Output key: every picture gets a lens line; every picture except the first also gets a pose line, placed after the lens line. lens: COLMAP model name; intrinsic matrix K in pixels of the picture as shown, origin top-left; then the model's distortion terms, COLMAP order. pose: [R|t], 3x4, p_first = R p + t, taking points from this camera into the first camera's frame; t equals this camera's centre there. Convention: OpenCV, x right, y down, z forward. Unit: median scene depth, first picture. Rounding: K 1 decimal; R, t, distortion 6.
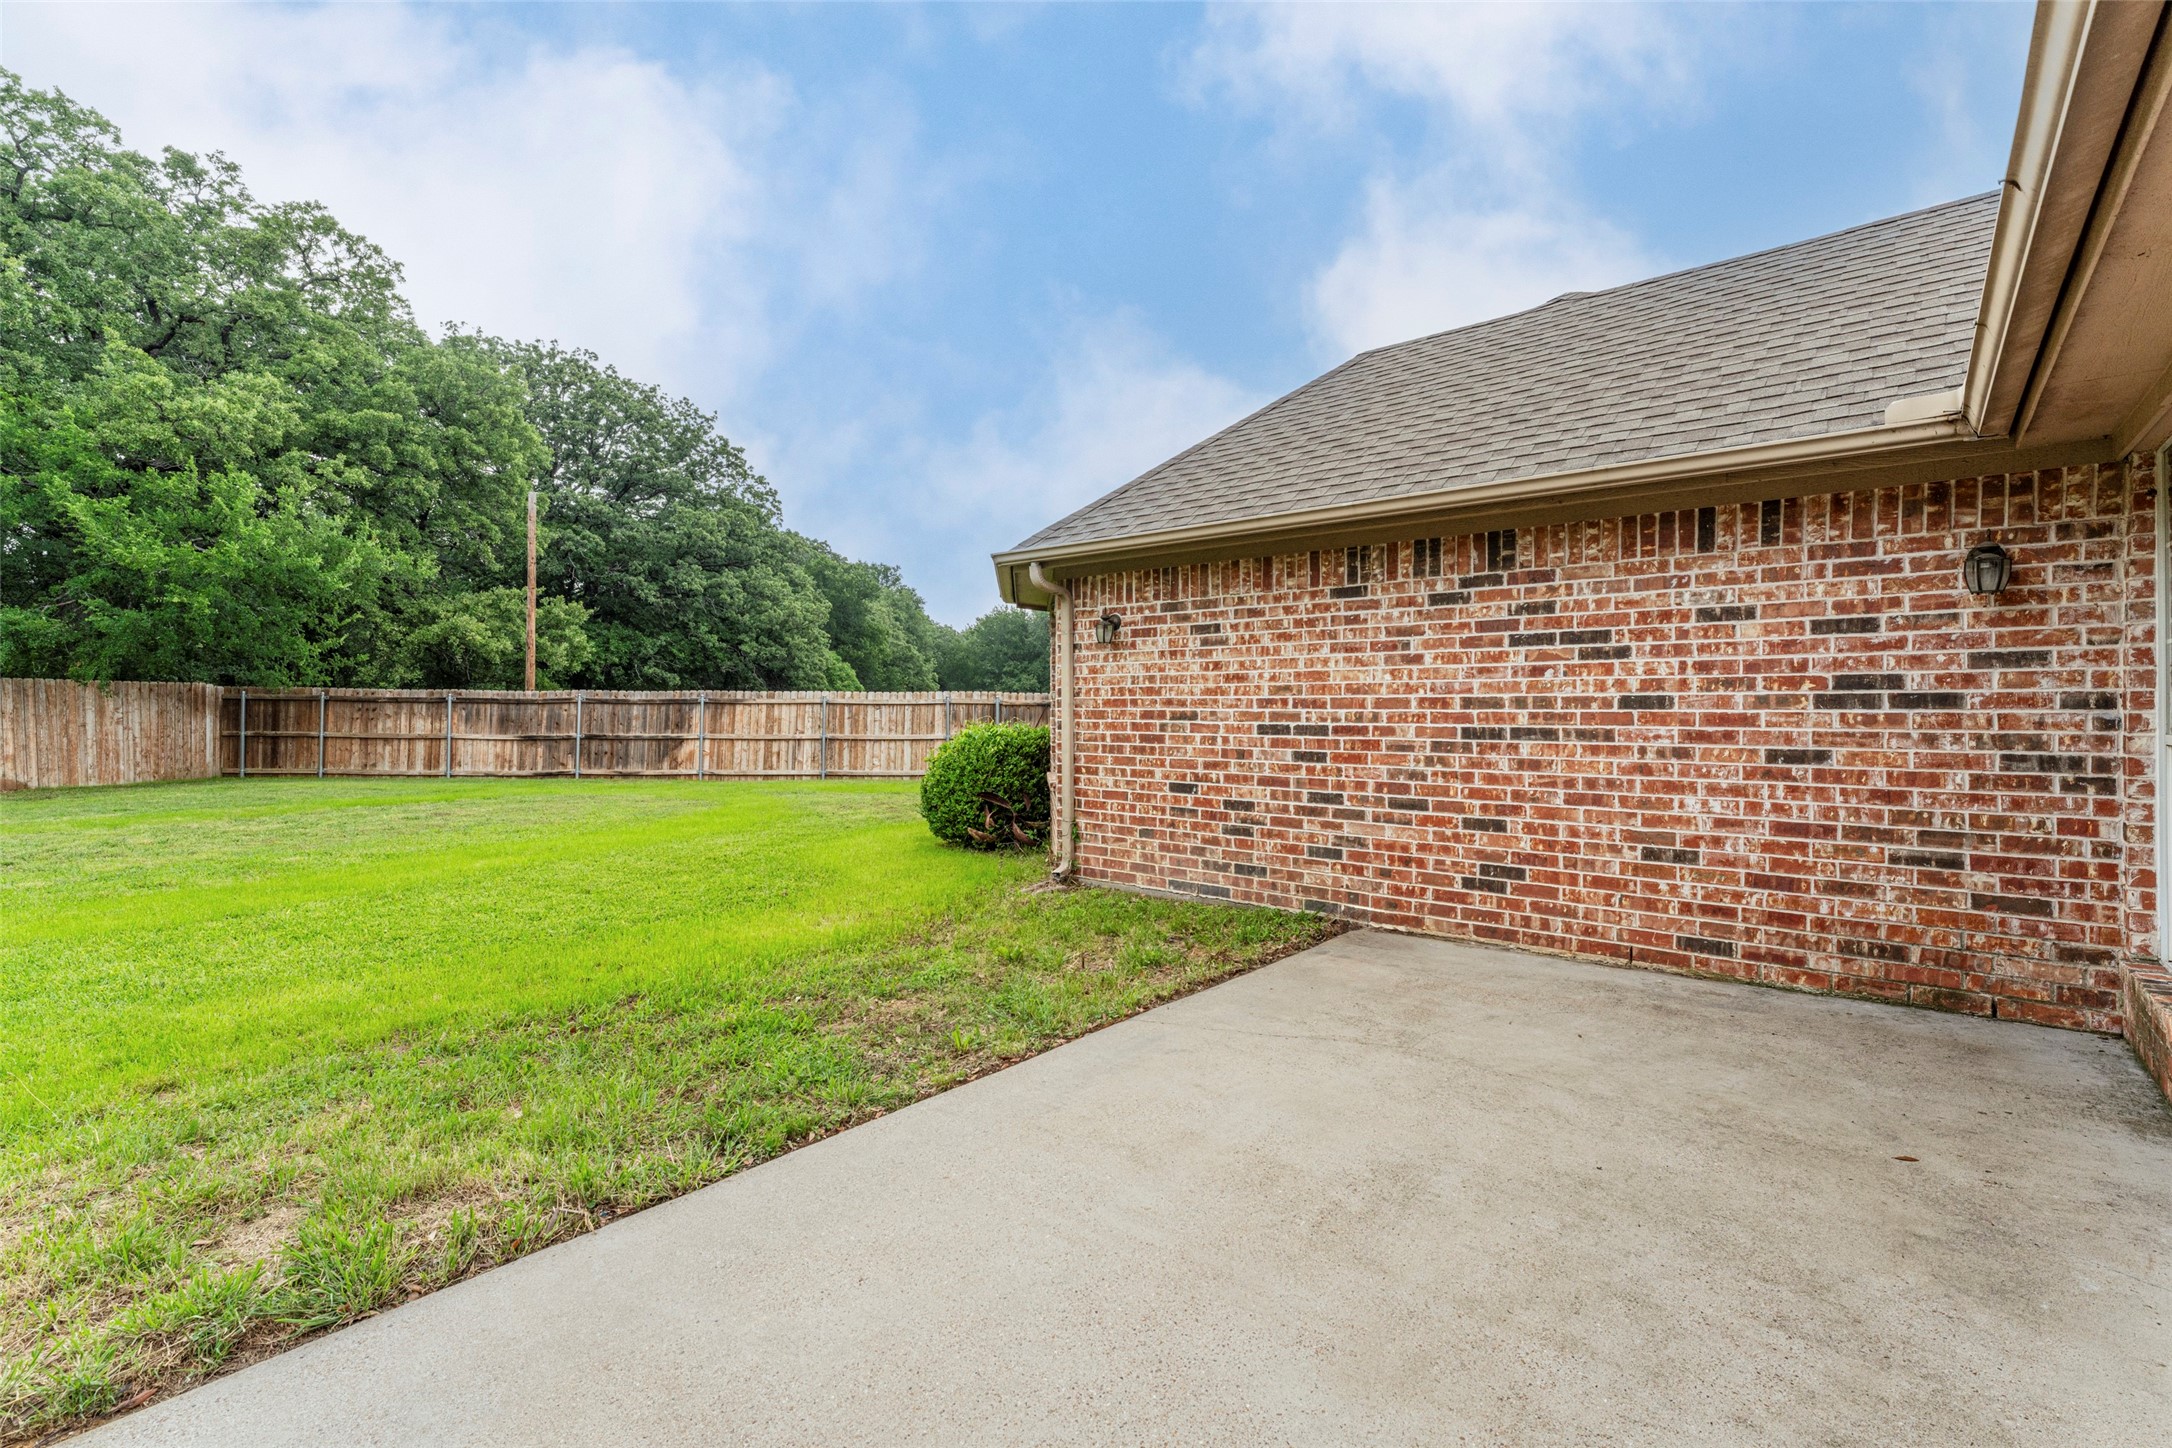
lens RADIAL K [[939.1, 0, 1091.9], [0, 939.1, 706.1], [0, 0, 1]] dist [-0.002890, -0.000346]
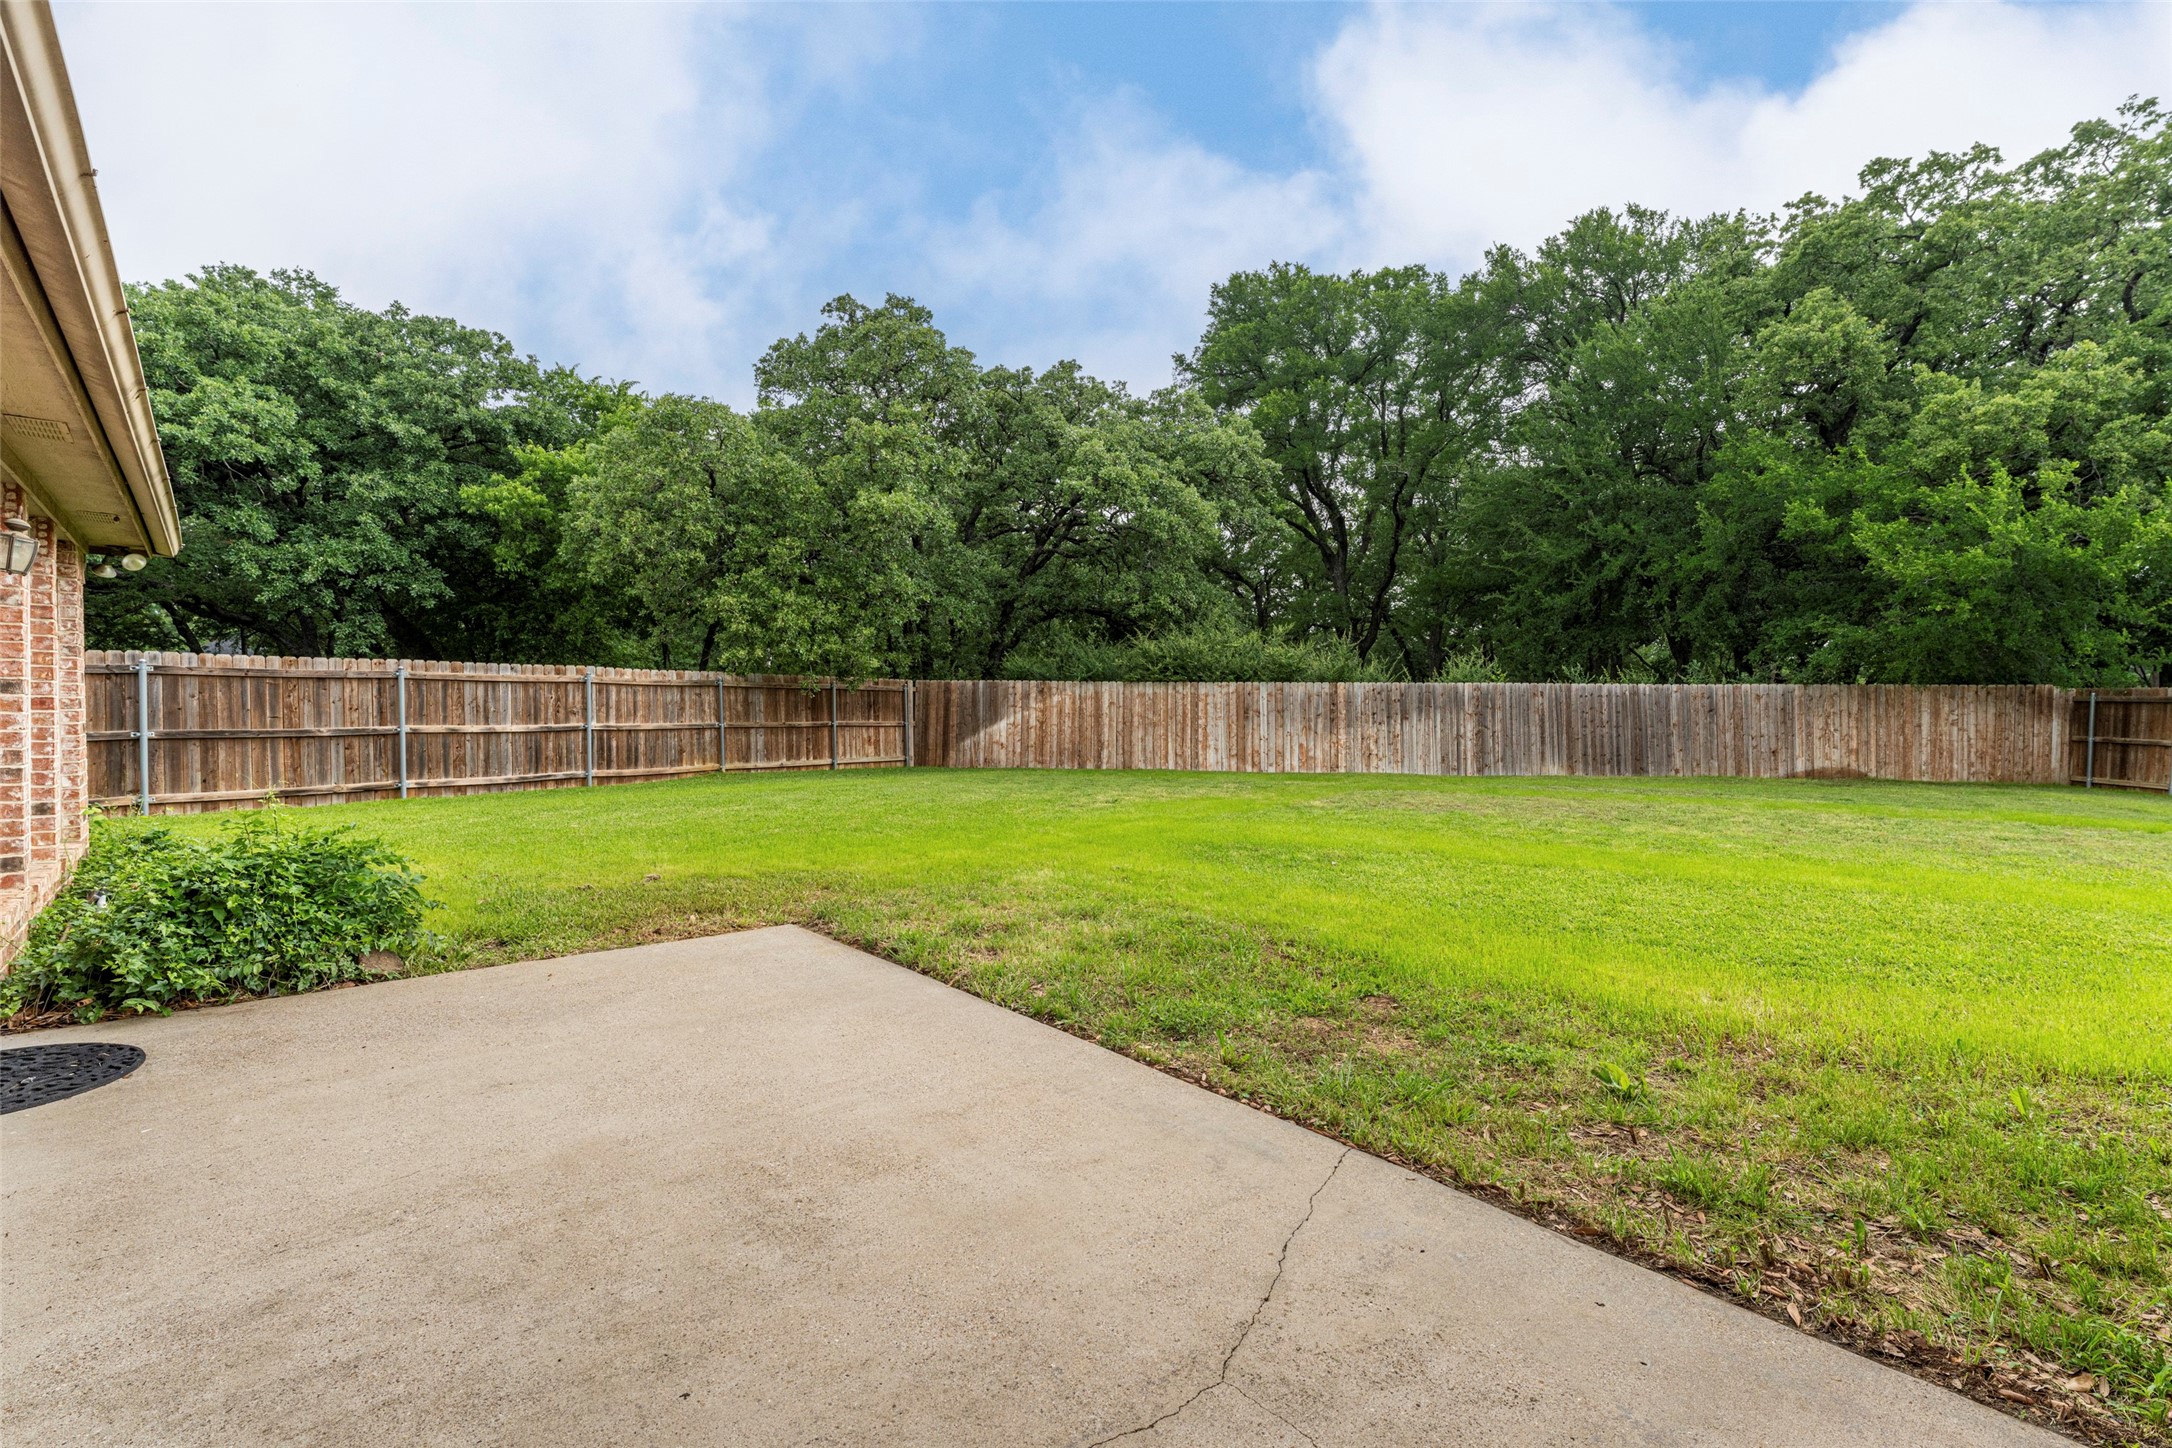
lens RADIAL K [[937.9, 0, 1089.8], [0, 937.9, 719.4], [0, 0, 1]] dist [0.000667, 0.000054]
pose [[-0.108410, 0.016425, -0.993971, 0.126571], [-0.005999, 0.999834, 0.017176, 0.000073], [0.994088, 0.007825, -0.108293, 0.147235]]
